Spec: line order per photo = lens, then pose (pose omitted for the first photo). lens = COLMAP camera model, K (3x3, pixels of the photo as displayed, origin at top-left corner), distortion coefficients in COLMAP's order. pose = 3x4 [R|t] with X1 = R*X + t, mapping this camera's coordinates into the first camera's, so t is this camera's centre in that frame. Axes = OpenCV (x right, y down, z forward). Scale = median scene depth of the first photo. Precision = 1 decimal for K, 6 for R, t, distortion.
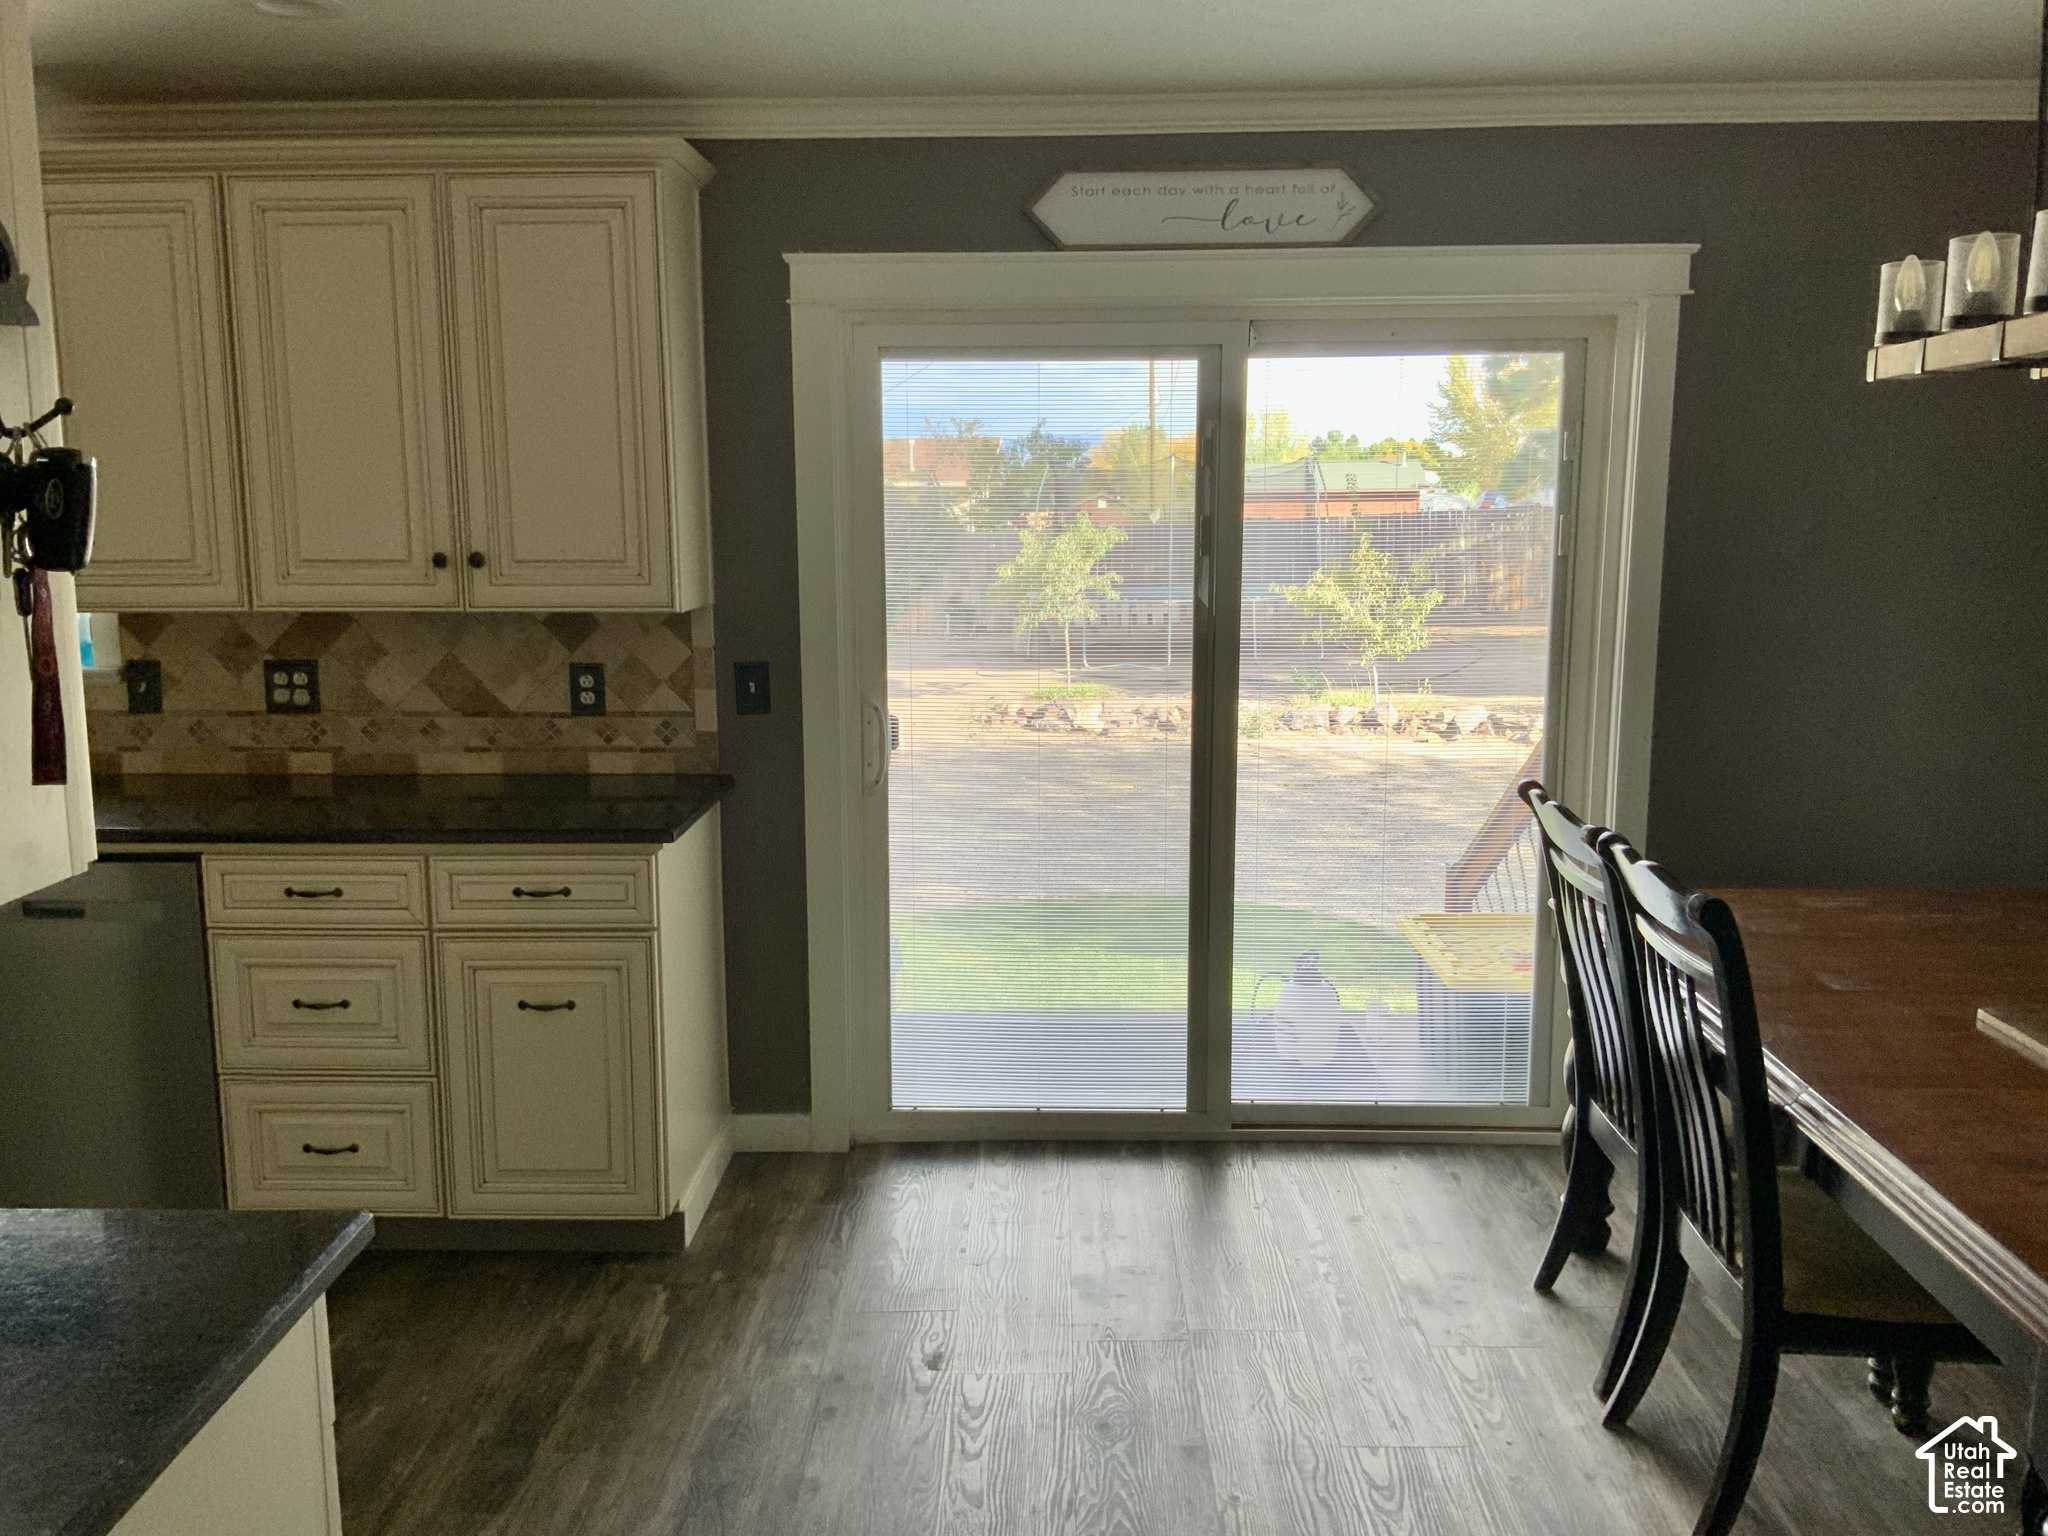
lens RADIAL K [[1709.3, 0, 1017.4], [0, 1709.3, 766.4], [0, 0, 1]] dist [0.122193, -0.244310]
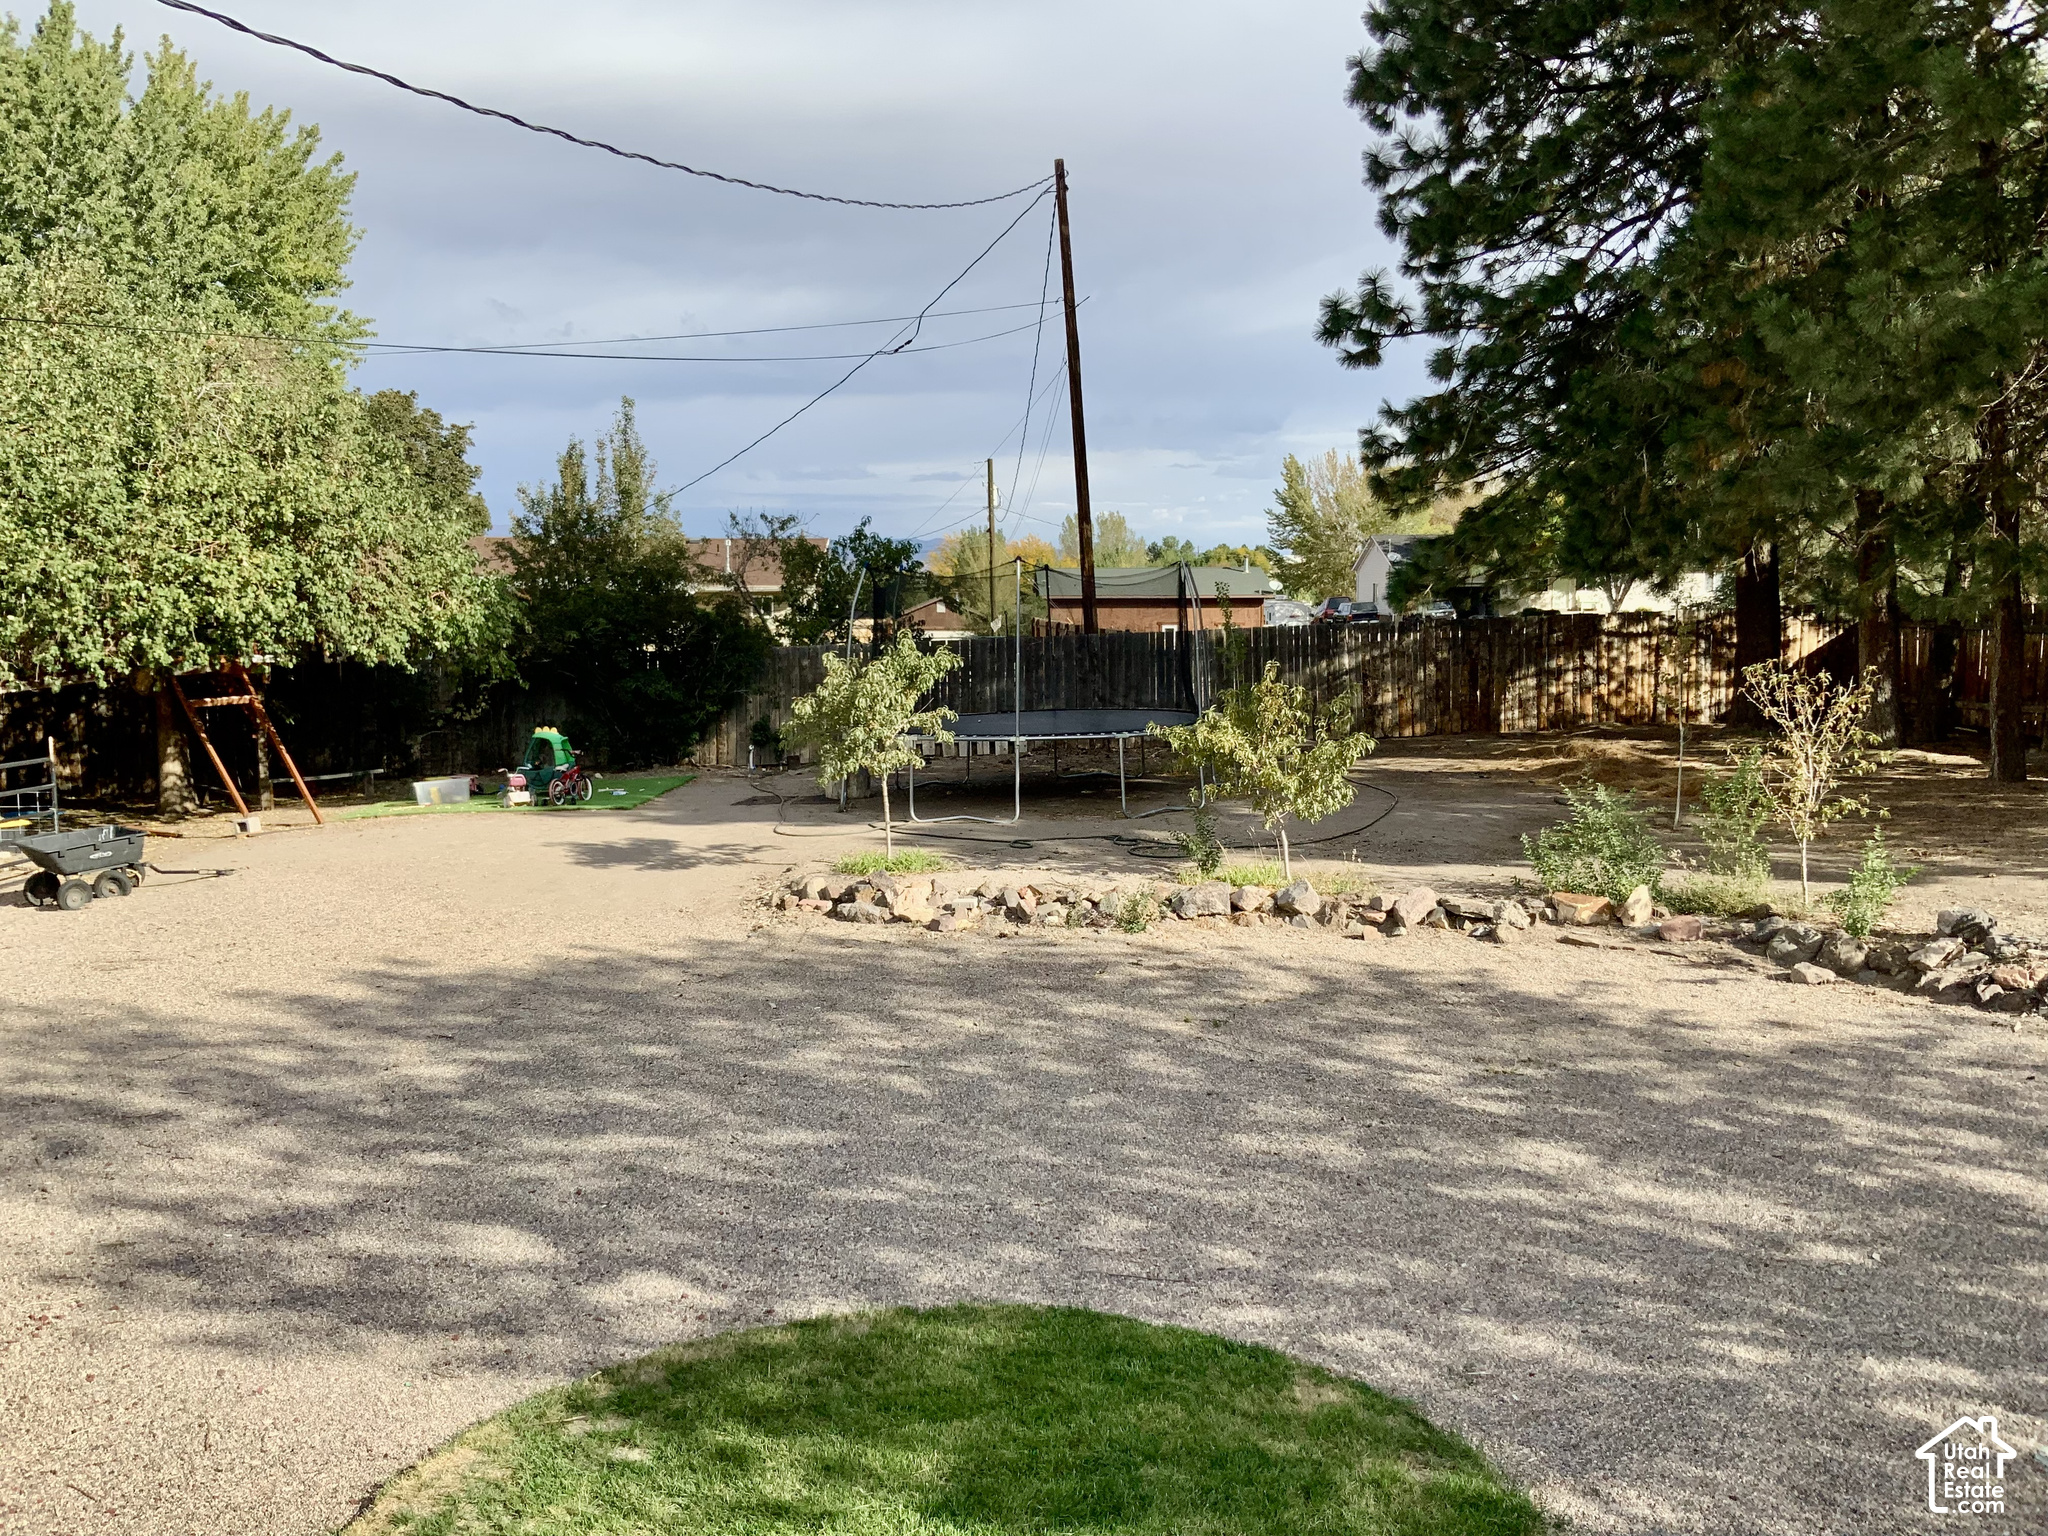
lens RADIAL K [[1709.3, 0, 1017.4], [0, 1709.3, 766.4], [0, 0, 1]] dist [0.122193, -0.244310]
pose [[0.995744, -0.005691, 0.091983, 0.017726], [0.011091, 0.998237, -0.058311, -0.042306], [-0.091489, 0.059083, 0.994052, 0.237083]]
